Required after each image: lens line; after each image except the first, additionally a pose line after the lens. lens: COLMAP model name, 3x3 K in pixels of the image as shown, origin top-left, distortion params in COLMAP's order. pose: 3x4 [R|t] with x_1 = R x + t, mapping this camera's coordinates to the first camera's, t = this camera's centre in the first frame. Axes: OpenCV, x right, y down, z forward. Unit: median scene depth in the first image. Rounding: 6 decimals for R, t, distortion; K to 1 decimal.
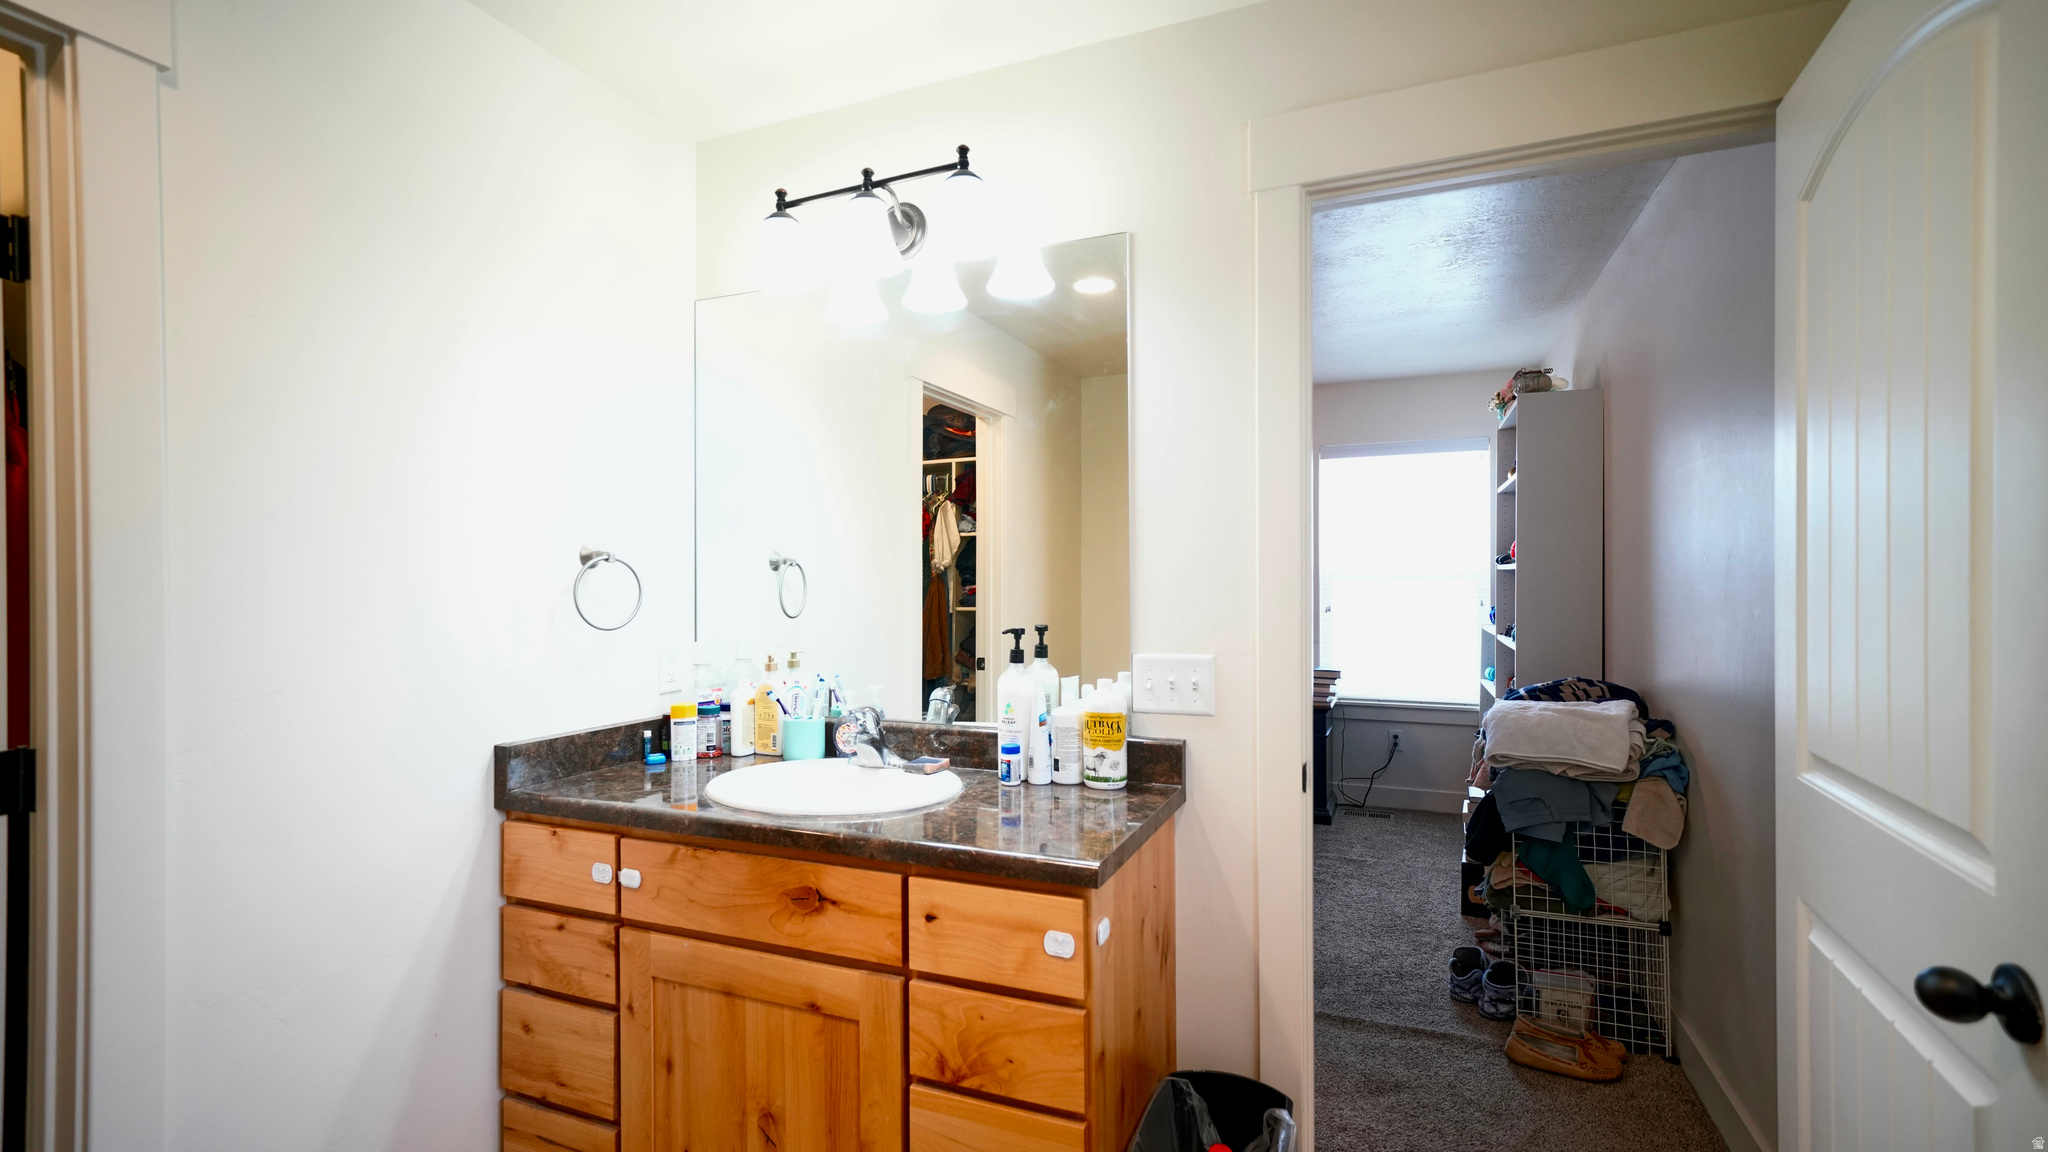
lens RADIAL K [[906.9, 0, 1026.2], [0, 906.9, 575.7], [0, 0, 1]] dist [-0.001411, 0.000035]
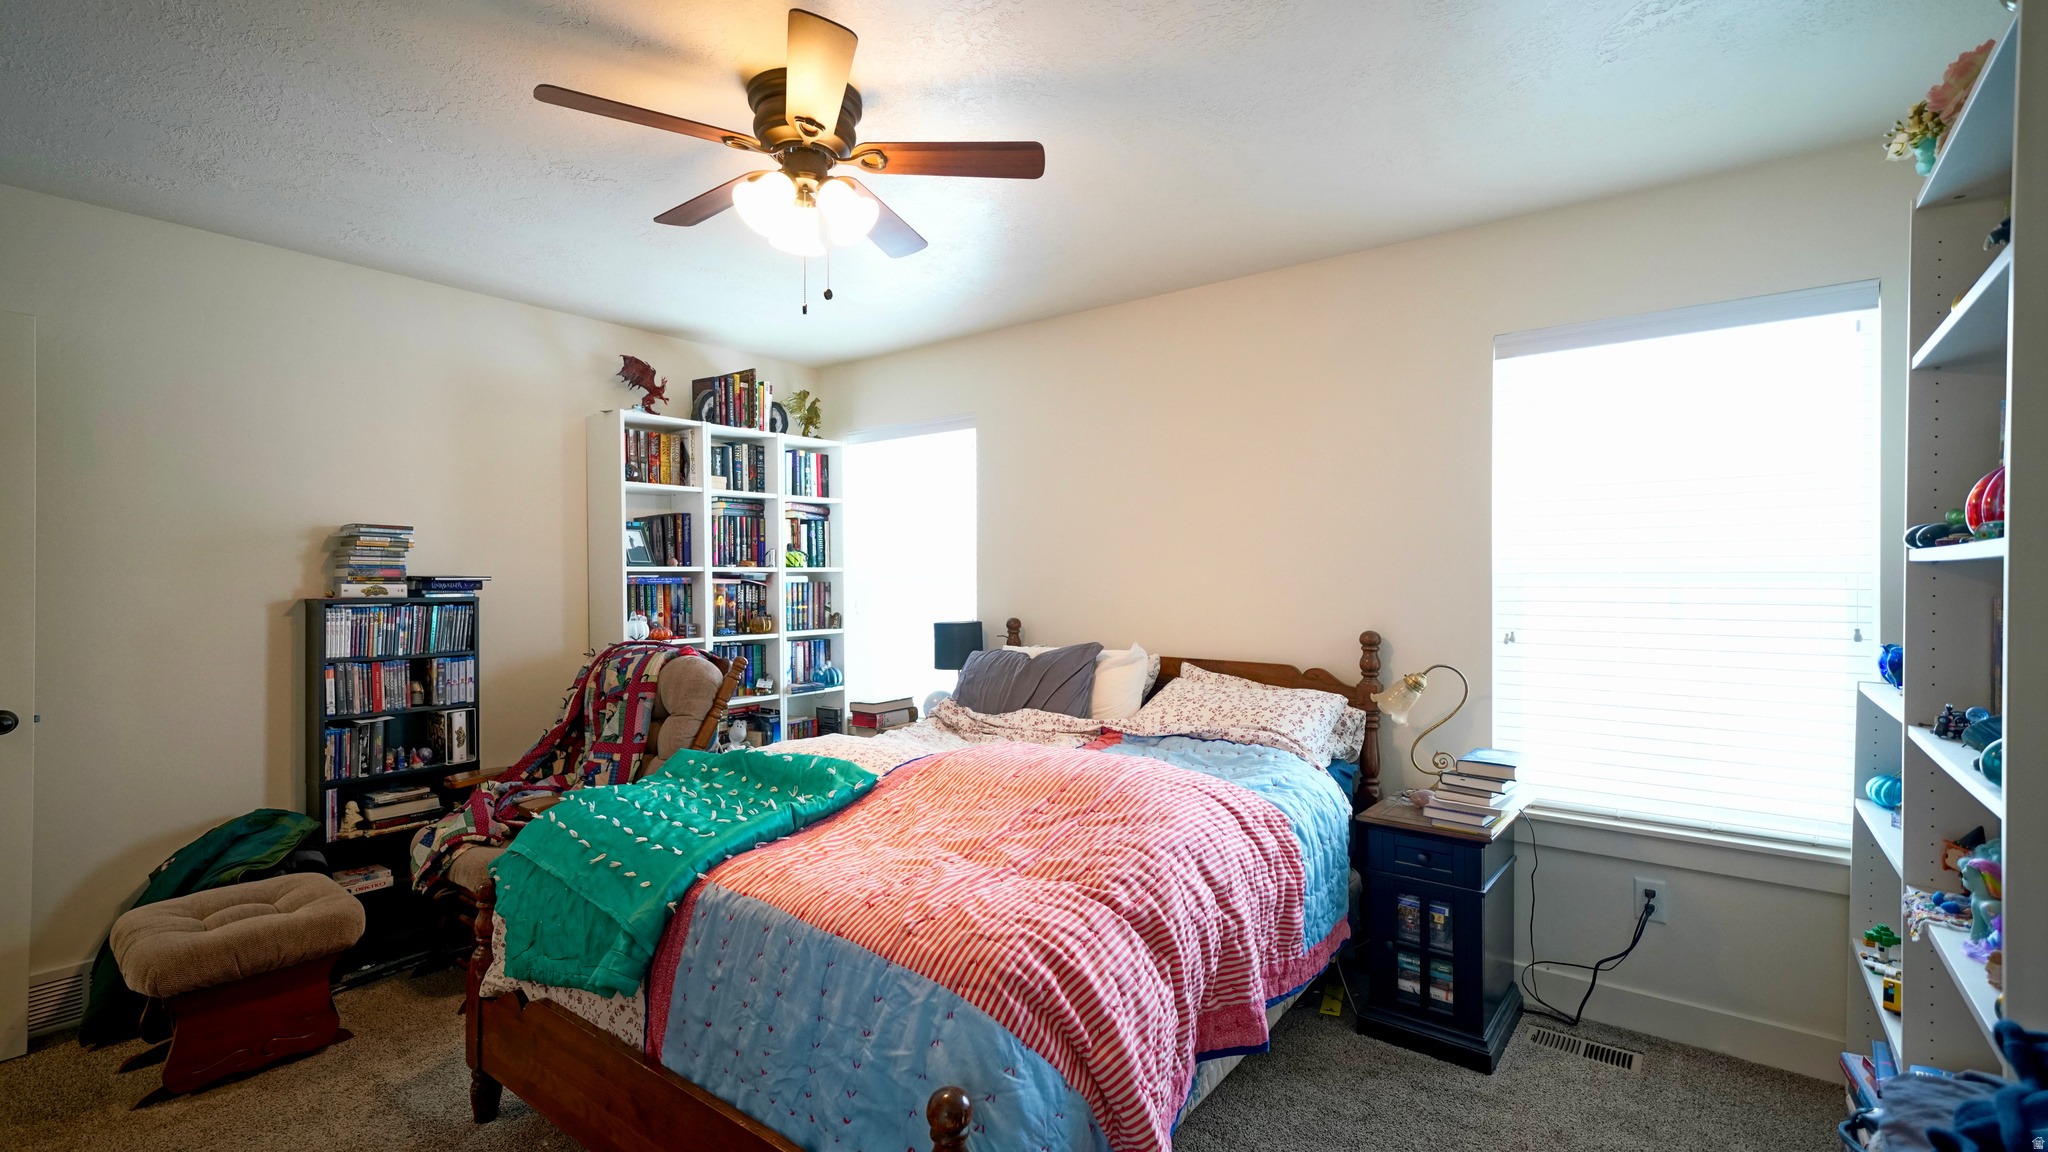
lens RADIAL K [[906.9, 0, 1018.8], [0, 906.9, 578.1], [0, 0, 1]] dist [-0.001411, 0.000035]
pose [[0.962487, 0.004885, -0.271282, 0.216864], [-0.003980, 0.999985, 0.003888, 0.000464], [0.271297, -0.002662, 0.962492, 0.442168]]
